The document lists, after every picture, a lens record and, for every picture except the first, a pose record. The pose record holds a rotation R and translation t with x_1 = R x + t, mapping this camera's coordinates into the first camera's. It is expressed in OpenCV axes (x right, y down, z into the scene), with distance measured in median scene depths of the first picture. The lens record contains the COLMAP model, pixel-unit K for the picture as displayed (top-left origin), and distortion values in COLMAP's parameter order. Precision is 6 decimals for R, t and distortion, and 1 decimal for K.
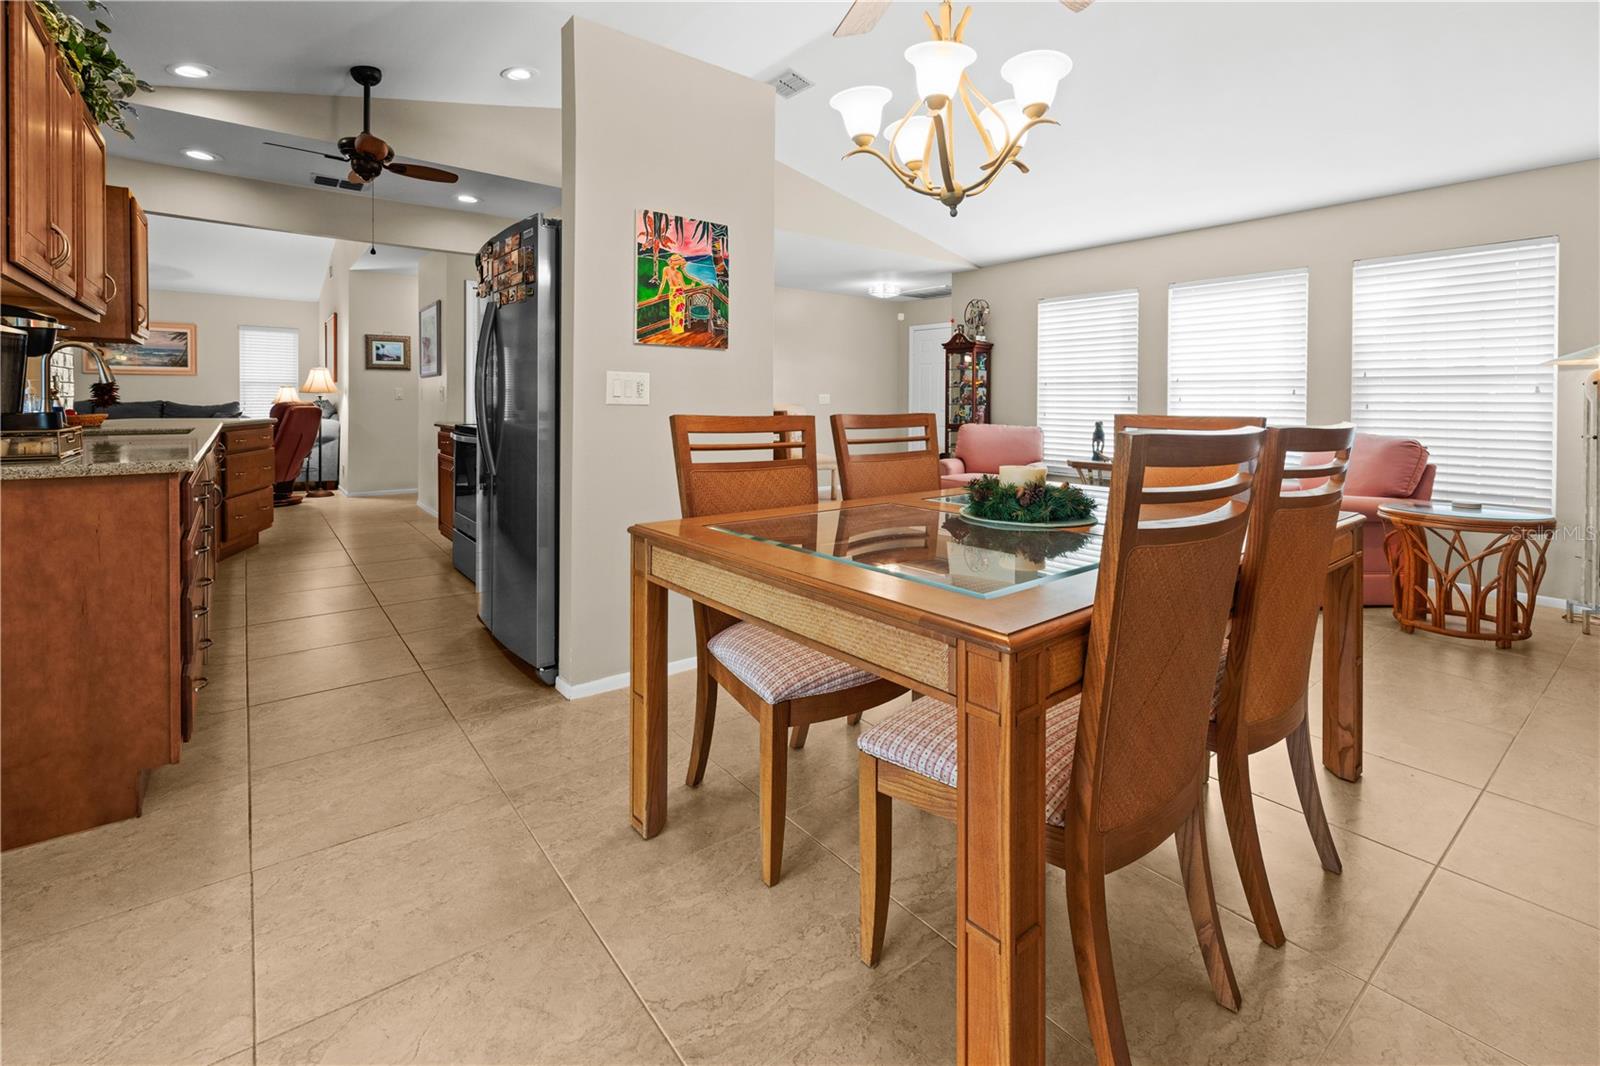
lens RADIAL K [[717.9, 0, 799.4], [0, 717.9, 422.2], [0, 0, 1]] dist [-0.000437, -0.000174]
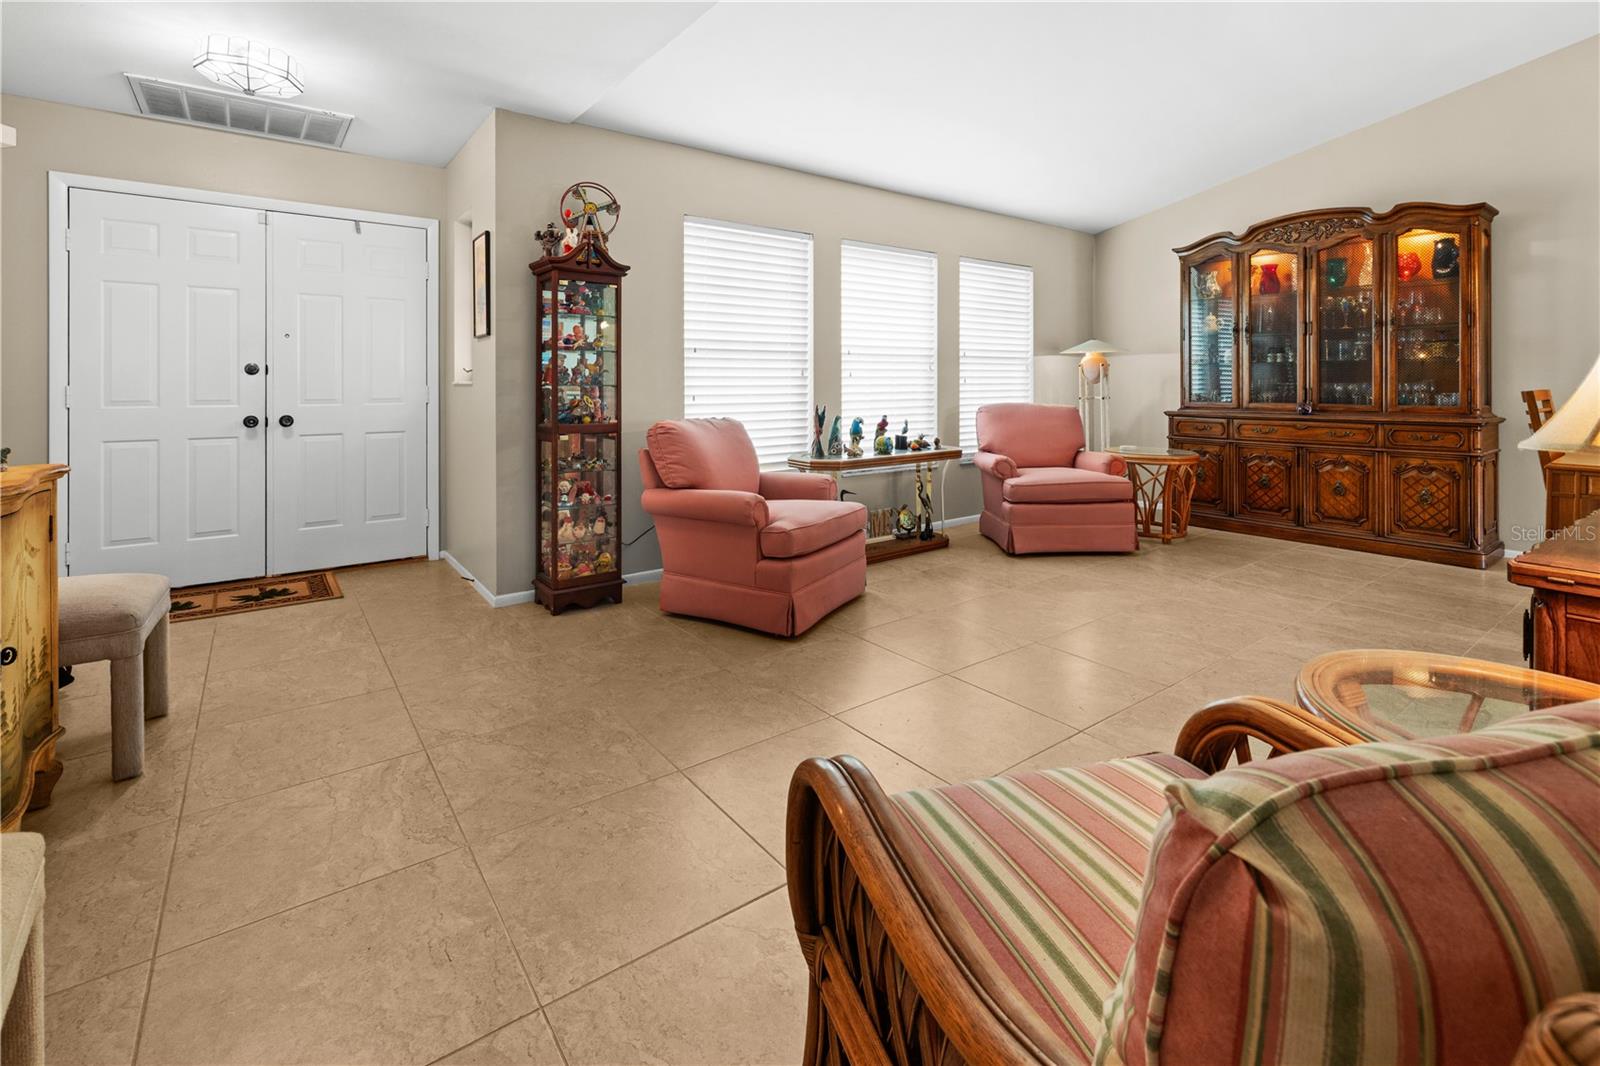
lens RADIAL K [[716.3, 0, 797.3], [0, 716.3, 383.2], [0, 0, 1]] dist [-0.000132, 0.000082]
pose [[0.026031, -0.011901, 0.999590, -0.625690], [0.030917, 0.999460, 0.011094, -0.060208], [-0.999183, 0.030616, 0.026385, 1.923041]]
